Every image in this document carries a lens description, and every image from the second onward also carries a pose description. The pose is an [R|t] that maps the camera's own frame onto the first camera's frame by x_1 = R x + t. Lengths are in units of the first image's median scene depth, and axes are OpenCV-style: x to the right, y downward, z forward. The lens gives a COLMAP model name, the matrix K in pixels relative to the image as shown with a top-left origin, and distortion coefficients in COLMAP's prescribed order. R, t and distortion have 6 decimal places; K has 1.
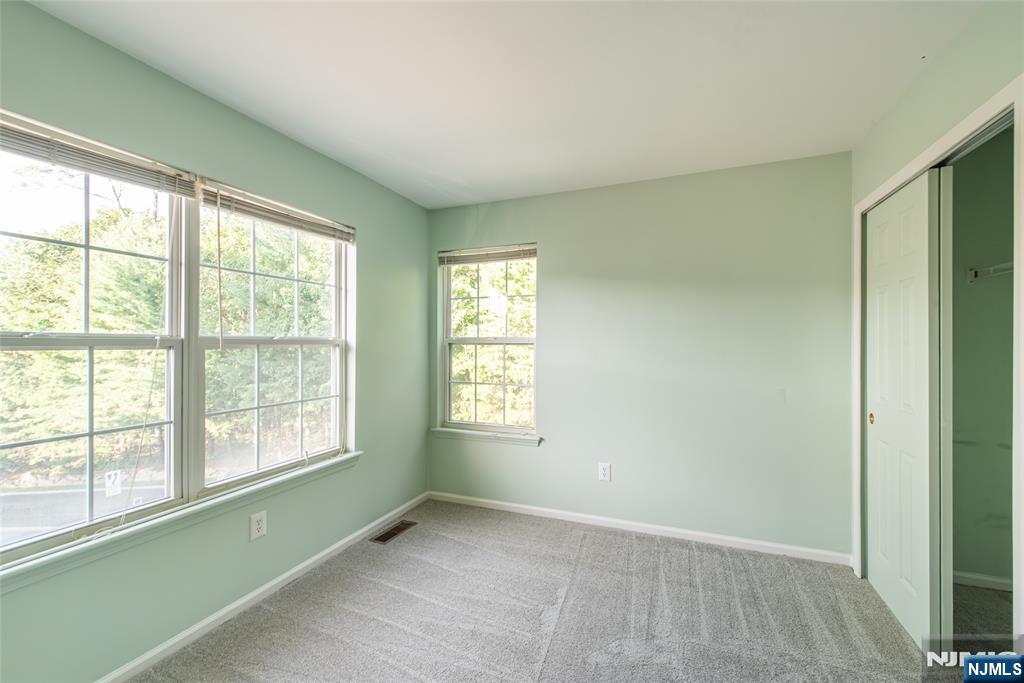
lens RADIAL K [[407.8, 0, 525.9], [0, 407.8, 341.2], [0, 0, 1]] dist [0.018281, -0.009446]
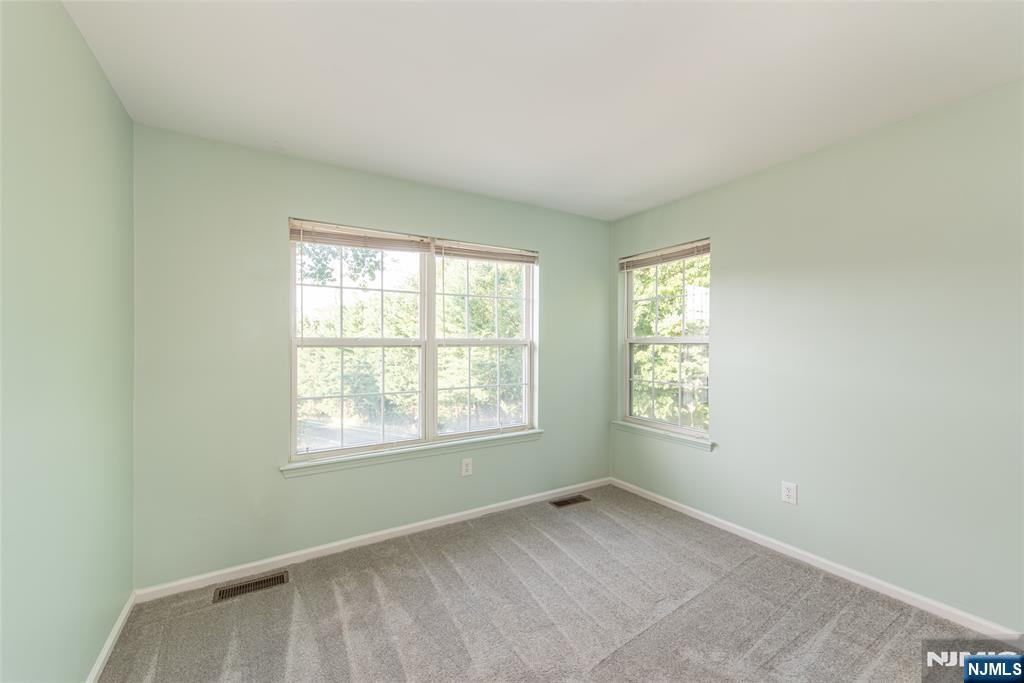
lens RADIAL K [[406.8, 0, 512.0], [0, 406.8, 341.5], [0, 0, 1]] dist [0.014028, -0.006188]
pose [[0.792837, -0.002013, -0.609430, 0.271775], [0.004005, 0.999990, 0.001908, -0.003161], [0.609420, -0.003954, 0.792837, -0.040479]]
